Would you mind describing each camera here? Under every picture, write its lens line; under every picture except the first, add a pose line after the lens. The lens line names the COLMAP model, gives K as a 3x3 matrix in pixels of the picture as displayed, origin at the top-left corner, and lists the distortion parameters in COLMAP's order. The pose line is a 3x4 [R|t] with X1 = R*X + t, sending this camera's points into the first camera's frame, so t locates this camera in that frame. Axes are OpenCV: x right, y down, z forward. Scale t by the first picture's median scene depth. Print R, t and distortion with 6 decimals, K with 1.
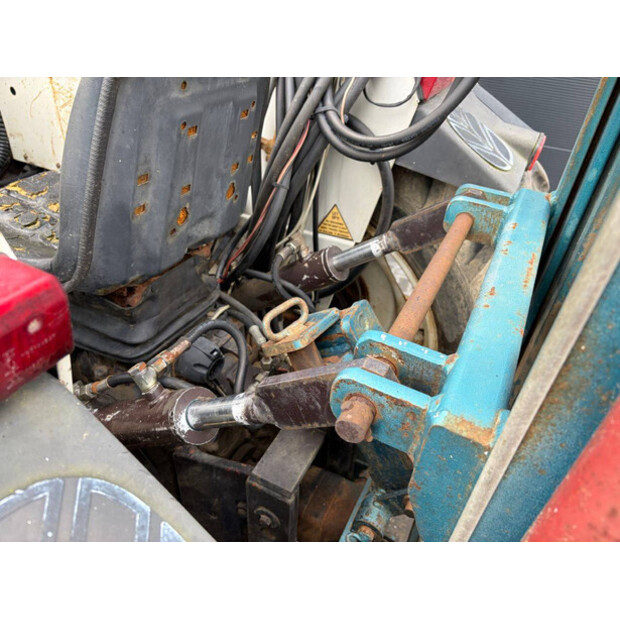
lens RADIAL K [[463.3, 0, 305.7], [0, 463.3, 313.6], [0, 0, 1]] dist [0.025911, -0.007240]
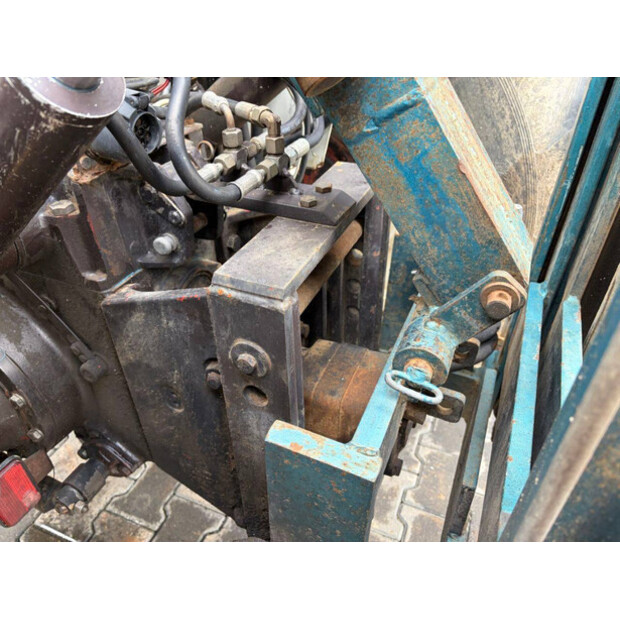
lens RADIAL K [[463.3, 0, 305.7], [0, 463.3, 313.6], [0, 0, 1]] dist [0.025911, -0.007240]
pose [[0.996503, -0.083553, 0.000783, -0.007110], [0.083548, 0.996215, -0.023974, 0.375198], [0.001223, 0.023955, 0.999712, 0.382281]]
